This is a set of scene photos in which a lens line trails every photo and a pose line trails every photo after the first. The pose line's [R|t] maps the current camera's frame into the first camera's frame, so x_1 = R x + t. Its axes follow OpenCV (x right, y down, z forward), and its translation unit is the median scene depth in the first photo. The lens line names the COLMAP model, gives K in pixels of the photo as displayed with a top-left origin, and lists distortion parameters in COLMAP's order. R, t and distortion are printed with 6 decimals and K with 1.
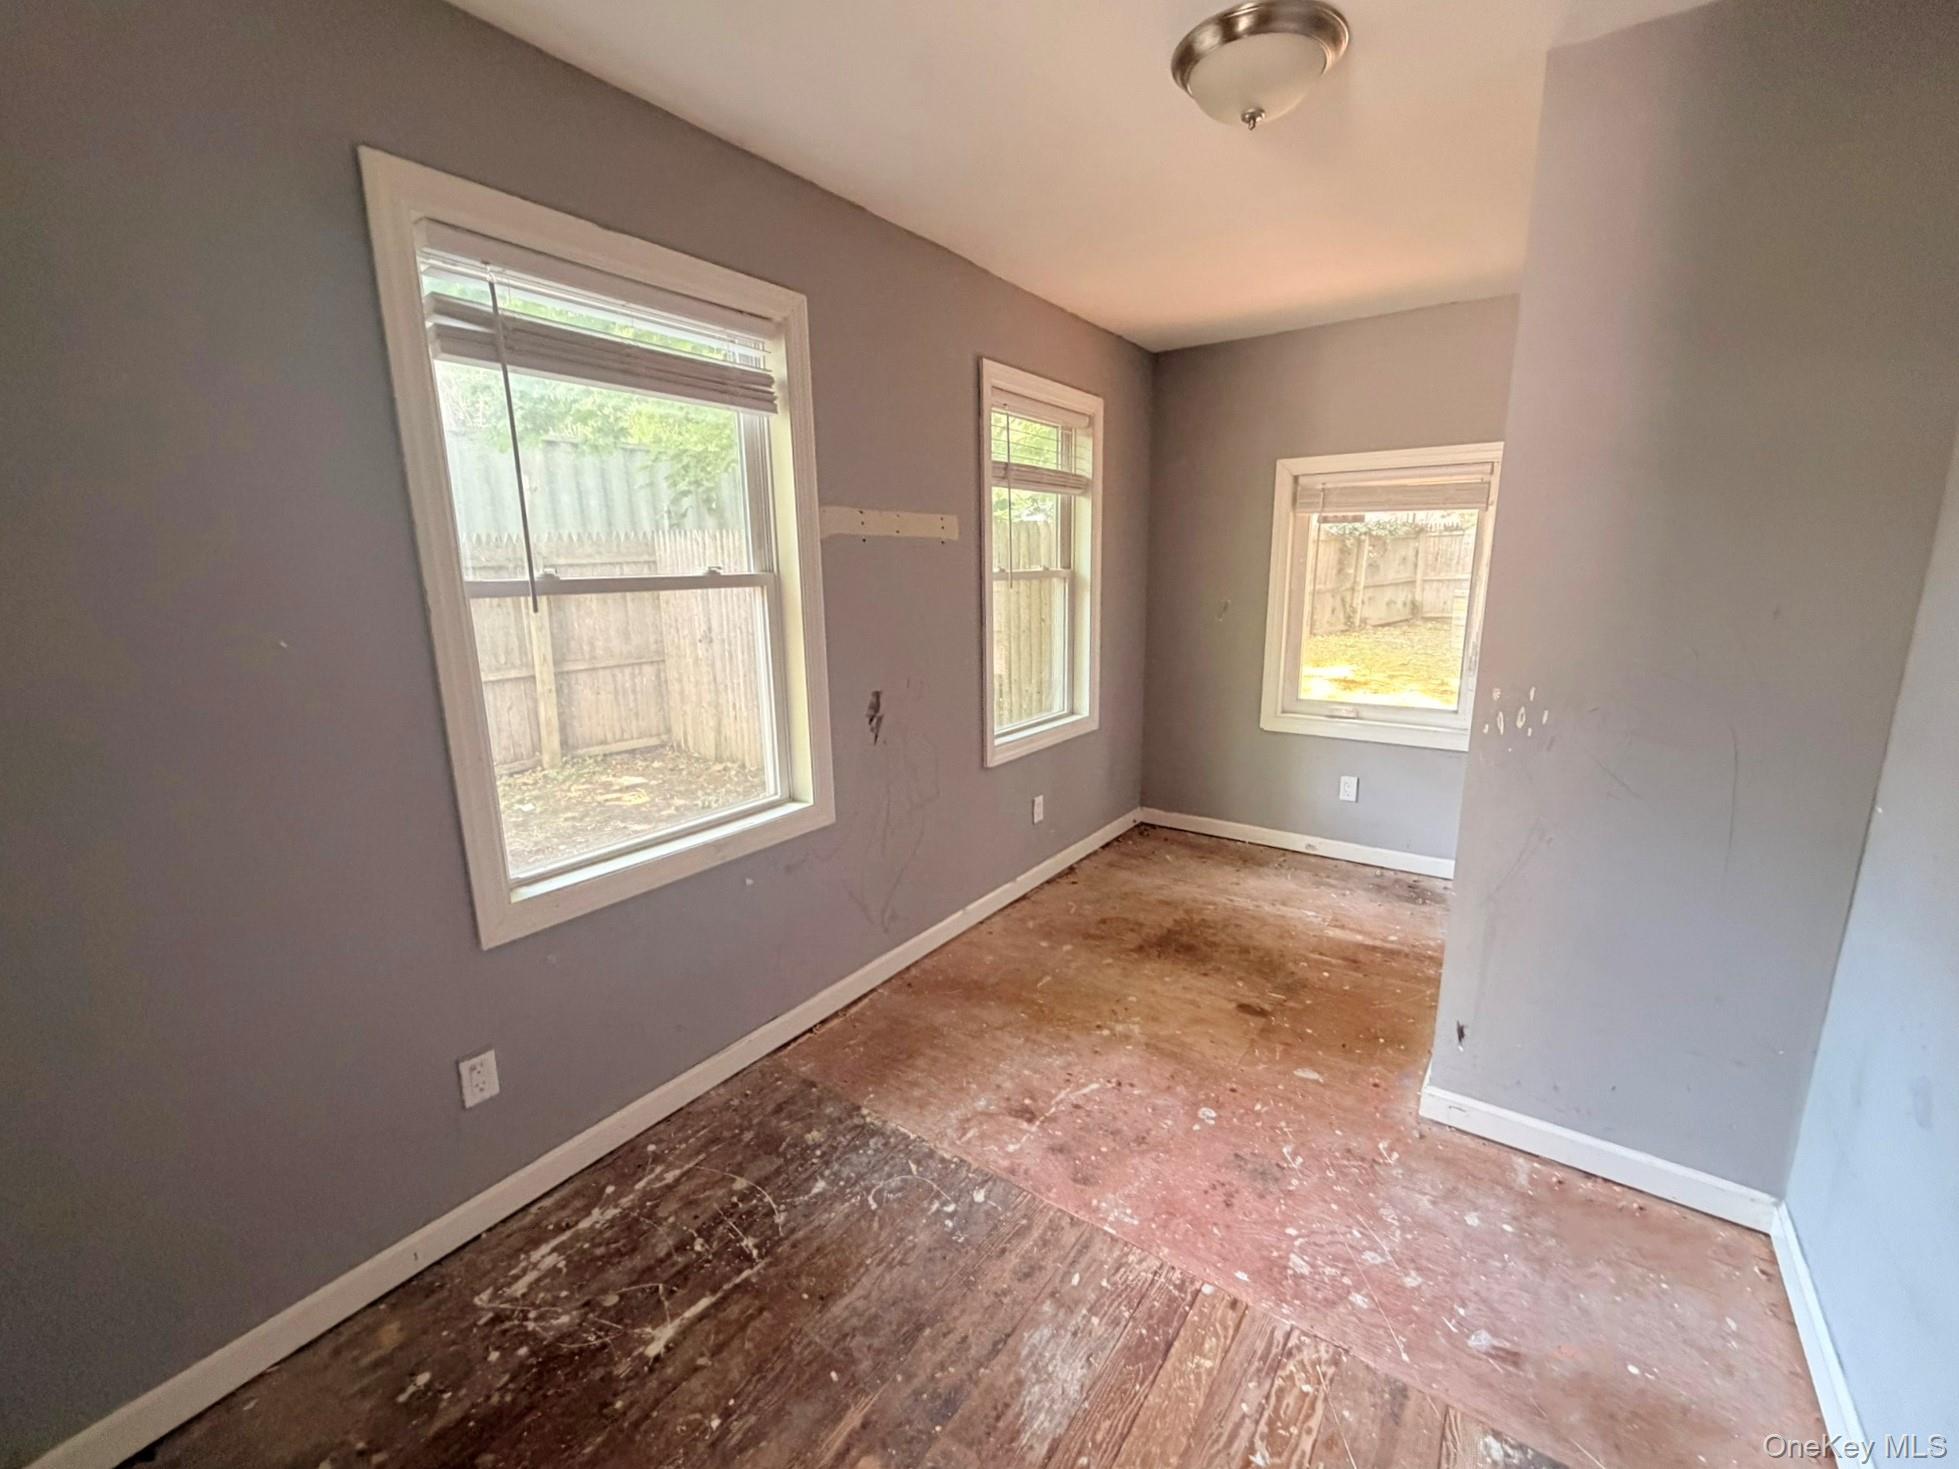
lens RADIAL K [[812.1, 0, 979.2], [0, 812.1, 738.5], [0, 0, 1]] dist [0.002023, -0.000647]
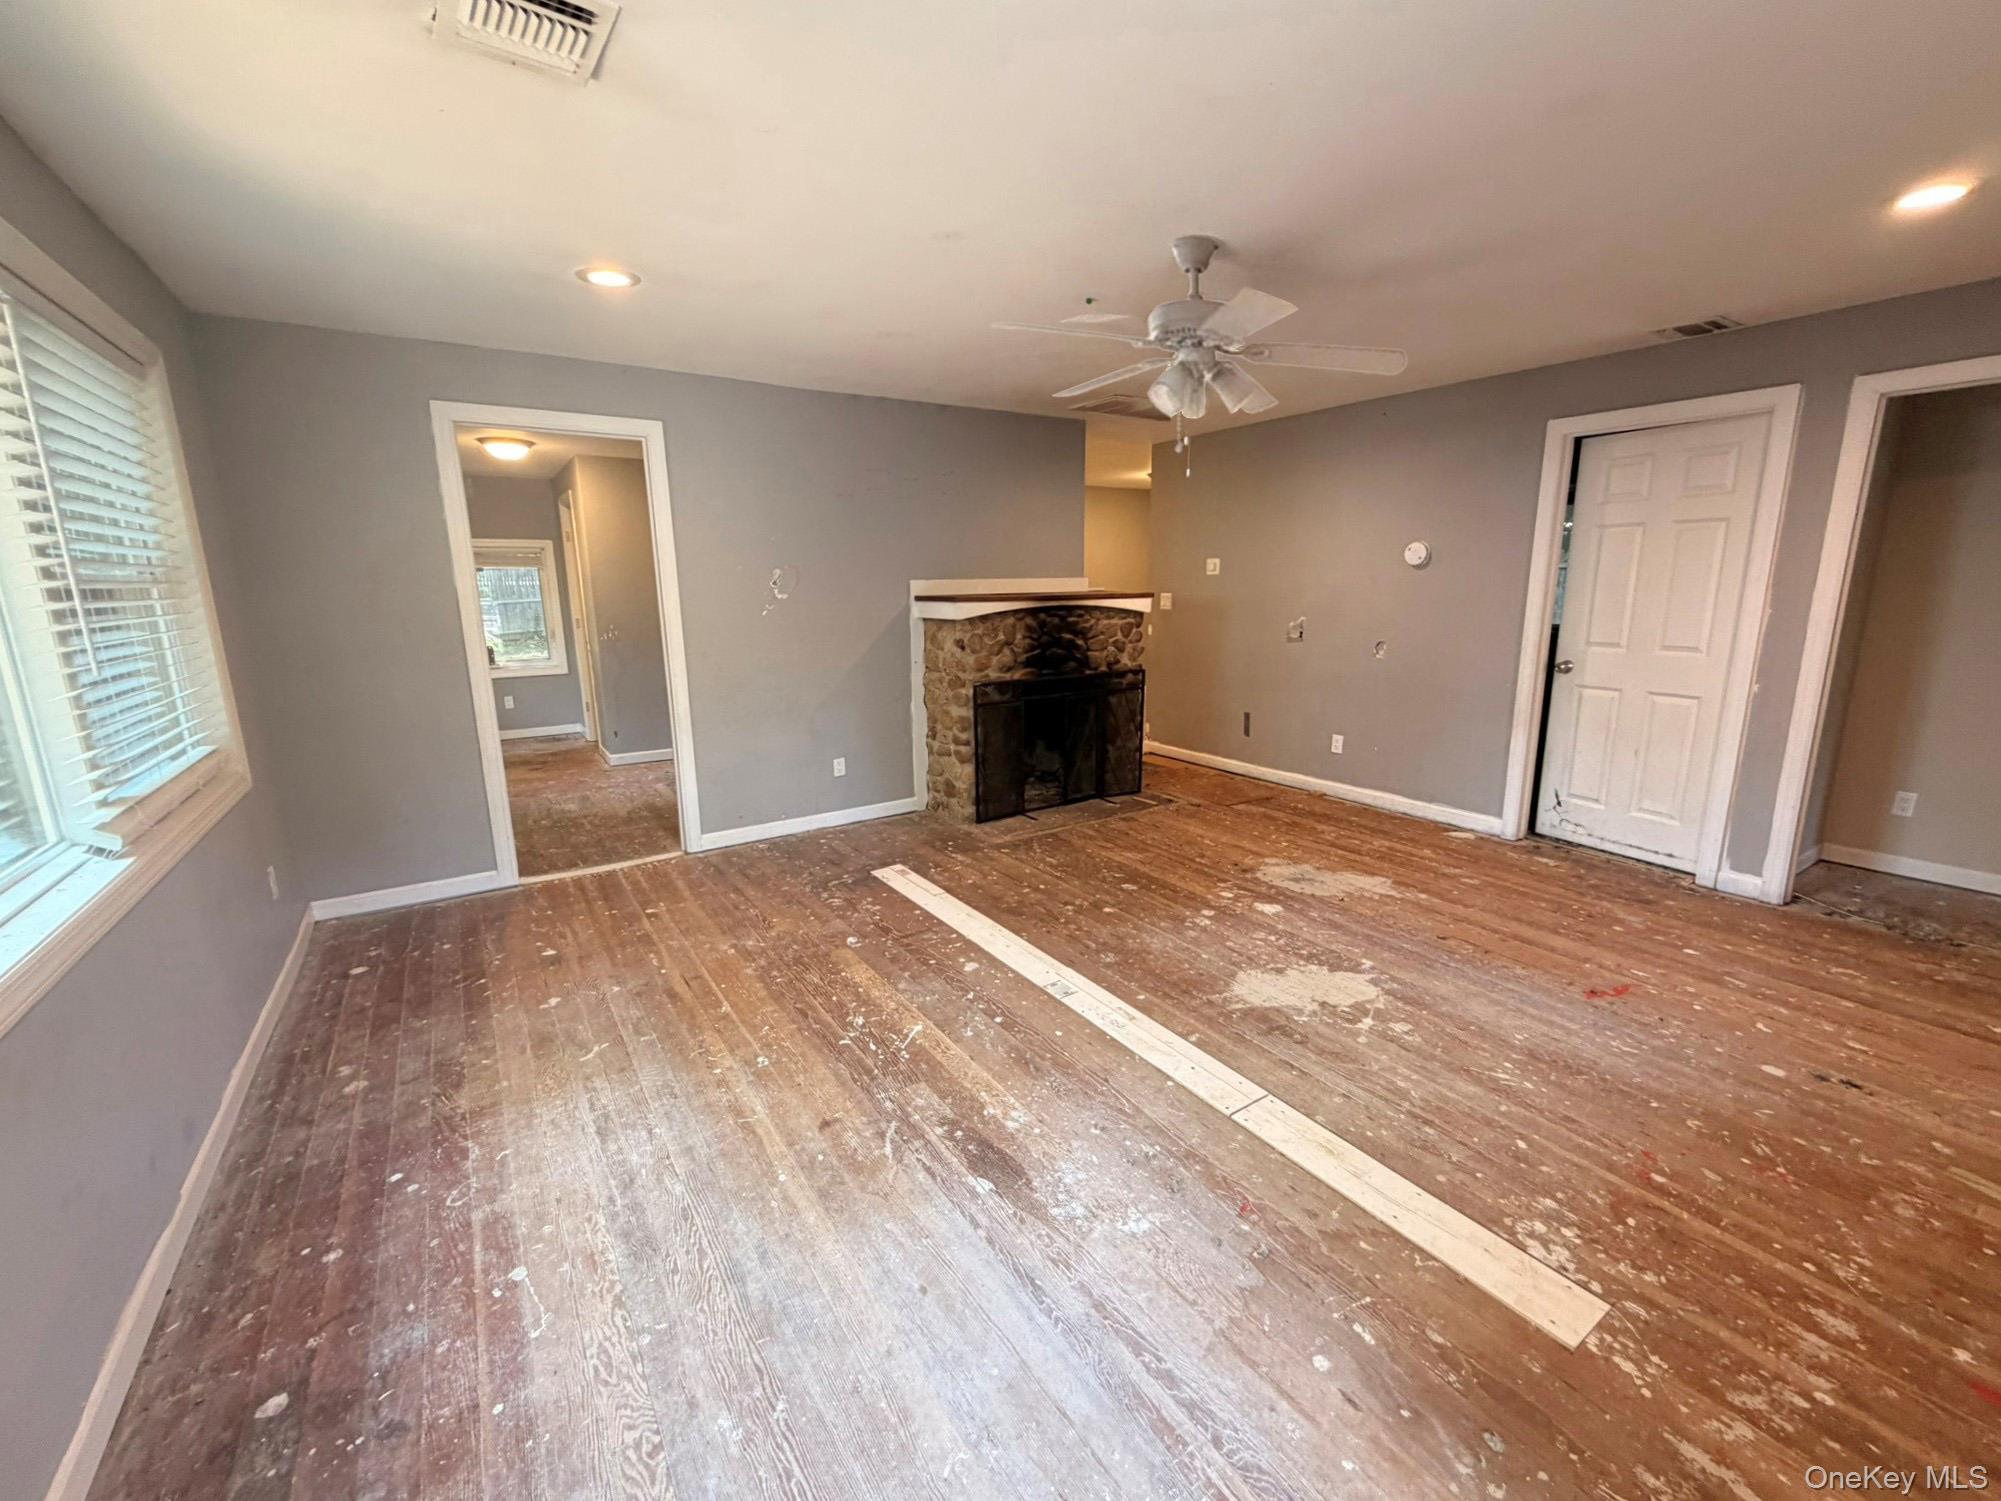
lens RADIAL K [[796.5, 0, 992.5], [0, 796.5, 752.7], [0, 0, 1]] dist [0.001910, -0.000364]
pose [[0.352689, -0.183935, 0.917485, -2.006681], [0.202880, 0.972199, 0.116915, 0.408250], [-0.913482, 0.144905, 0.380201, -1.748223]]
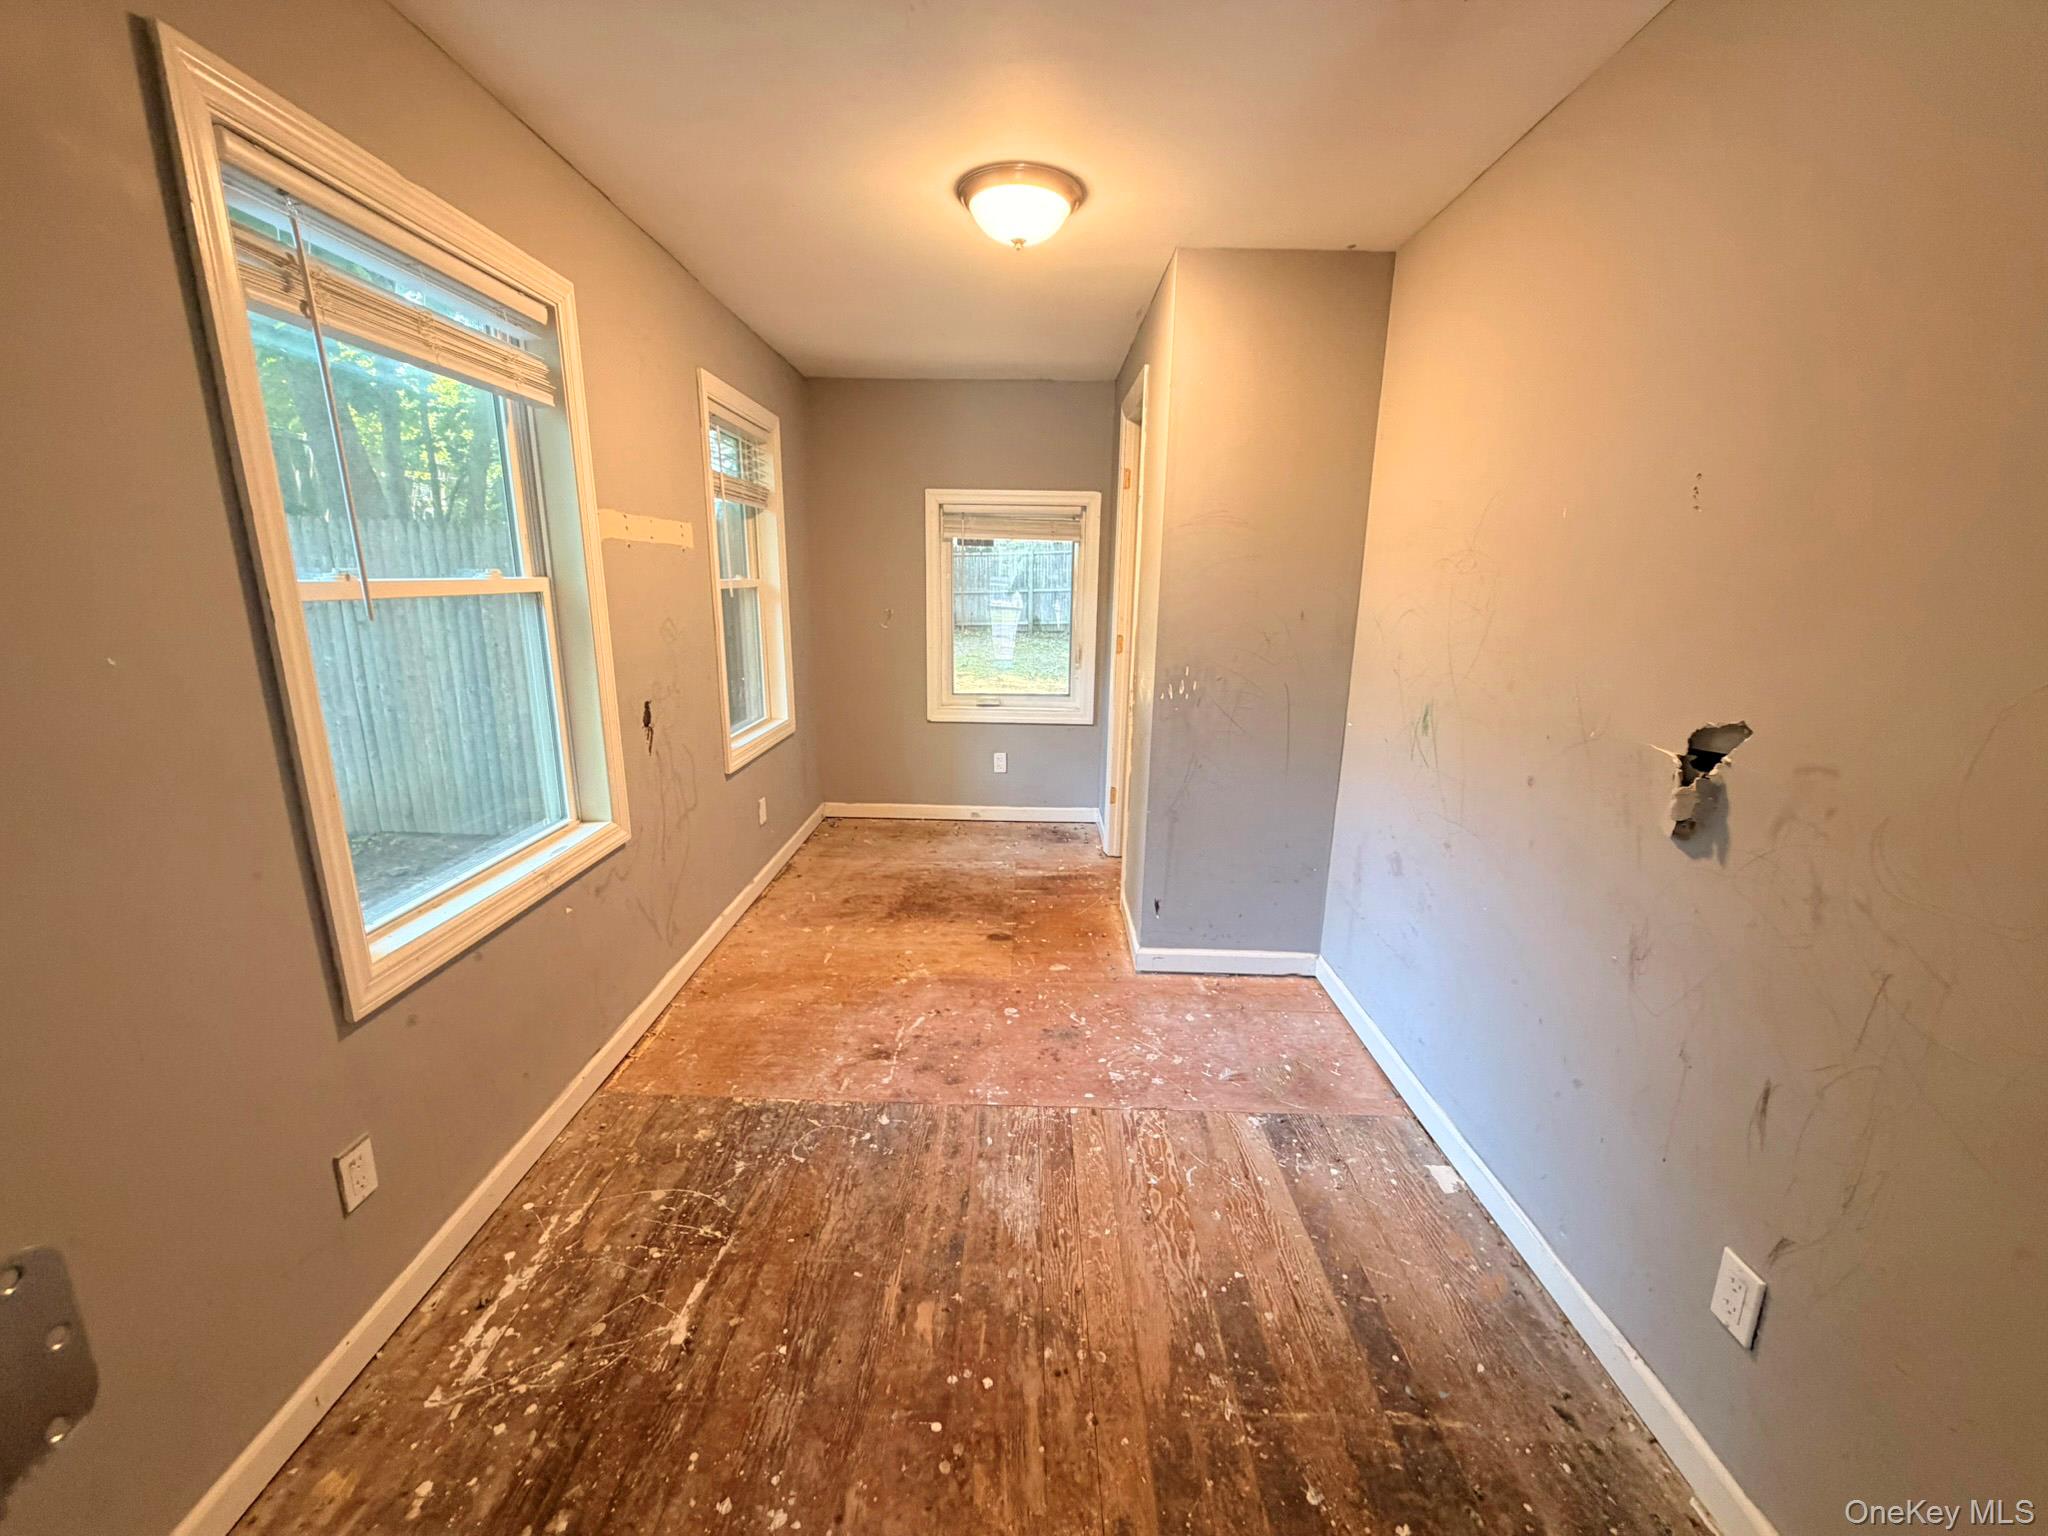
lens RADIAL K [[815.2, 0, 1015.8], [0, 815.2, 770.2], [0, 0, 1]] dist [0.001910, -0.000364]
pose [[0.821872, -0.107031, 0.559528, -0.451322], [0.092900, 0.994225, 0.053726, 0.017885], [-0.562047, 0.007824, 0.827068, -0.080787]]
